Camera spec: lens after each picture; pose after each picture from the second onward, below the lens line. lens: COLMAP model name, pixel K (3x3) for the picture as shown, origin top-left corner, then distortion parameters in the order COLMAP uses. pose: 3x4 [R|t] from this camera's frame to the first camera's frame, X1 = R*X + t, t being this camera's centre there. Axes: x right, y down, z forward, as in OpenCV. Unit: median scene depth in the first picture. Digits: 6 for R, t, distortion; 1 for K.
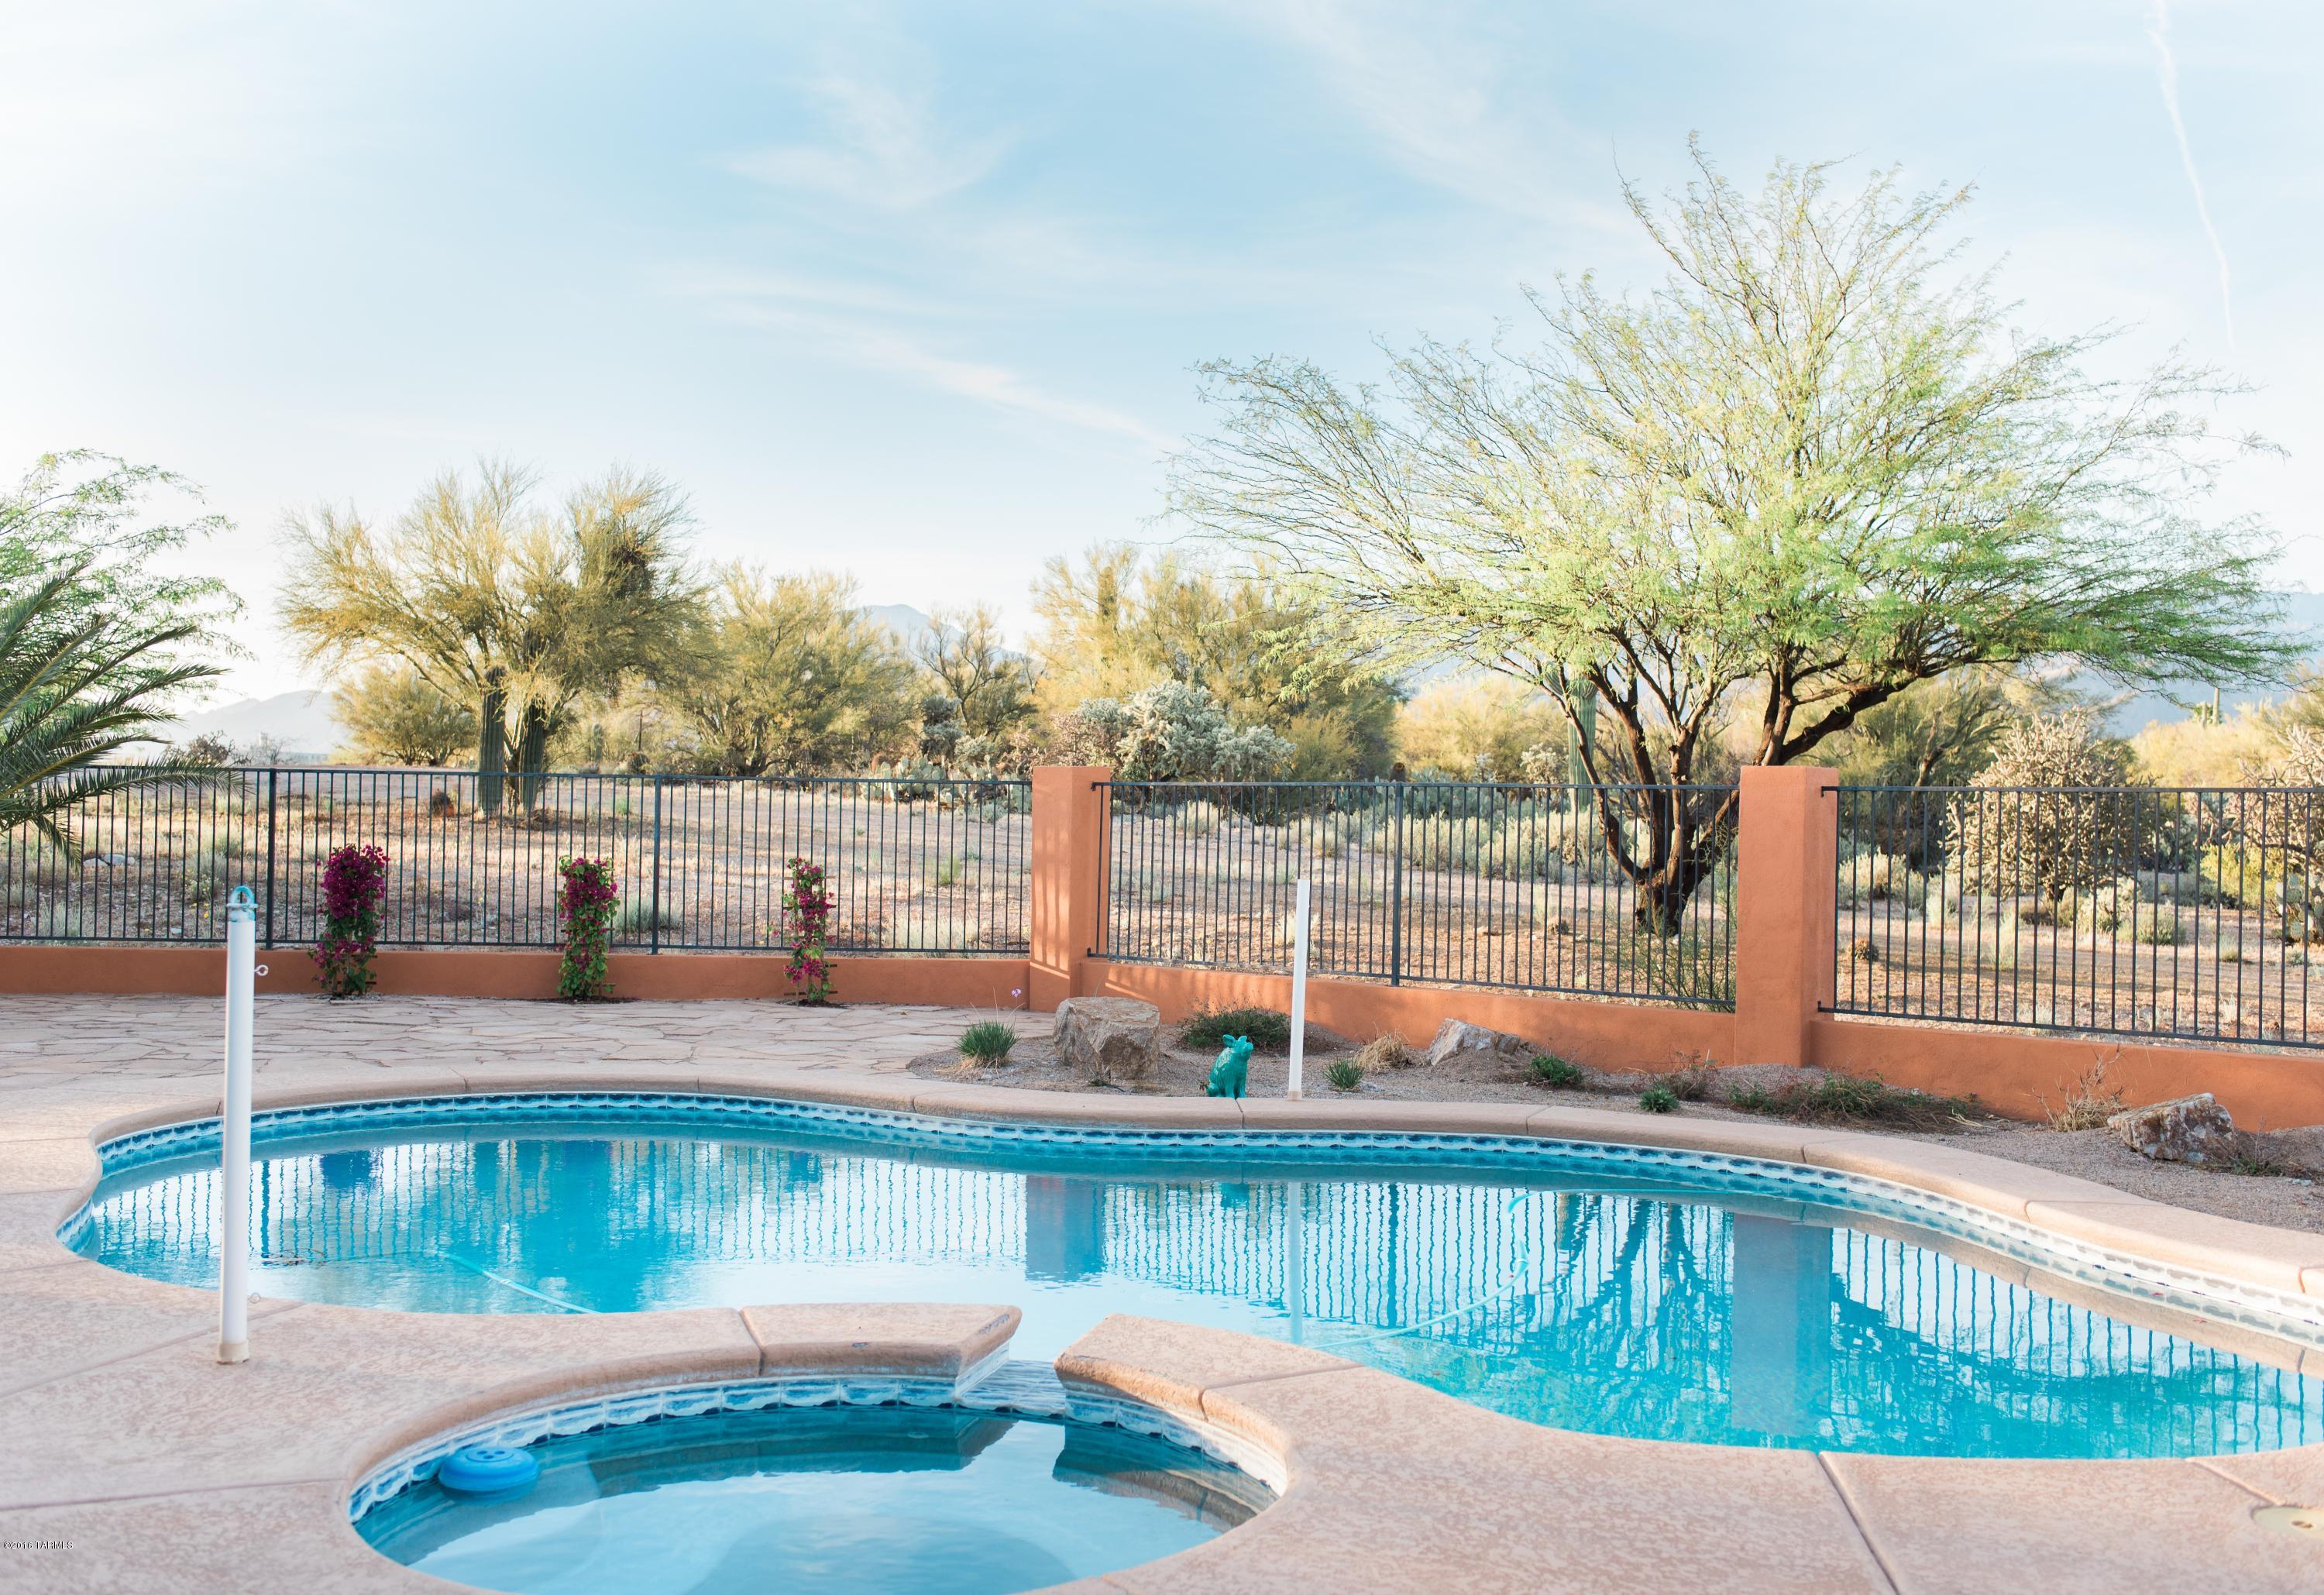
lens RADIAL K [[2263.3, 0, 1162.0], [0, 2263.3, 797.5], [0, 0, 1]] dist [0.000699, 0.104837]
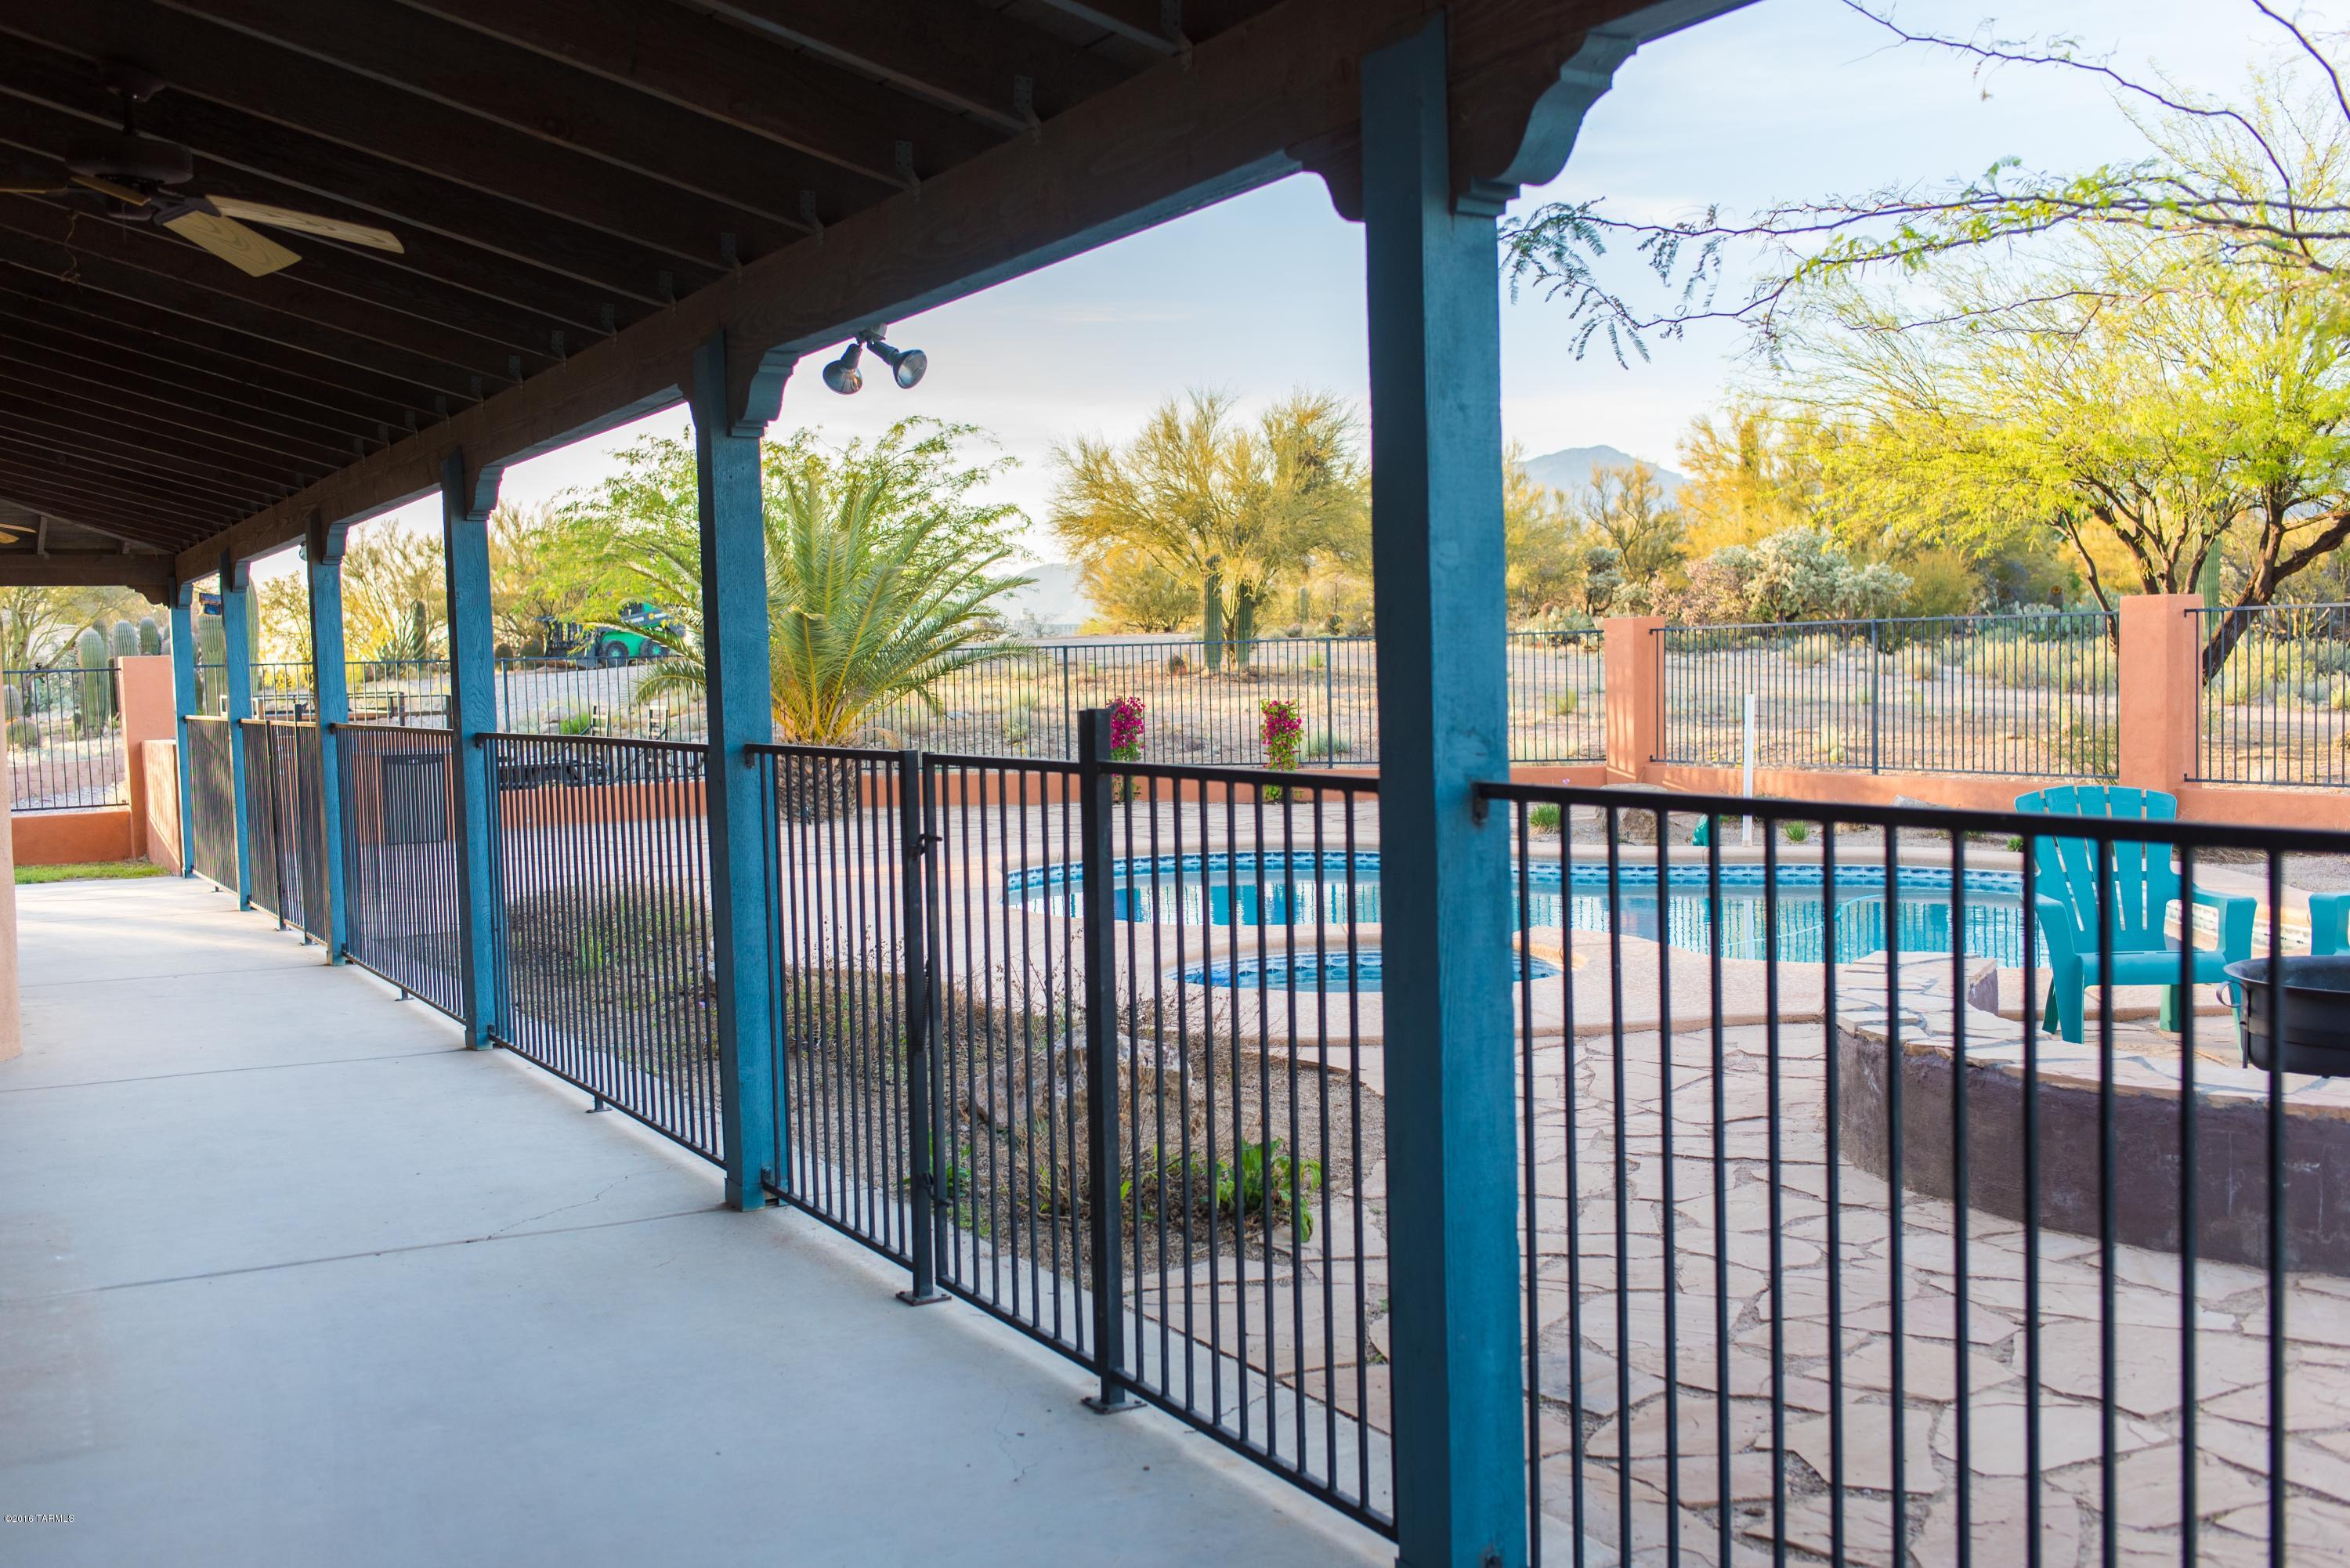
lens RADIAL K [[2372.3, 0, 1175.0], [0, 2372.3, 784.0], [0, 0, 1]] dist [0.005100, 0.024622]
pose [[0.952451, -0.025978, -0.303582, 0.082581], [0.044338, 0.997570, 0.053741, -0.002151], [0.301449, -0.064646, 0.951288, -0.268285]]
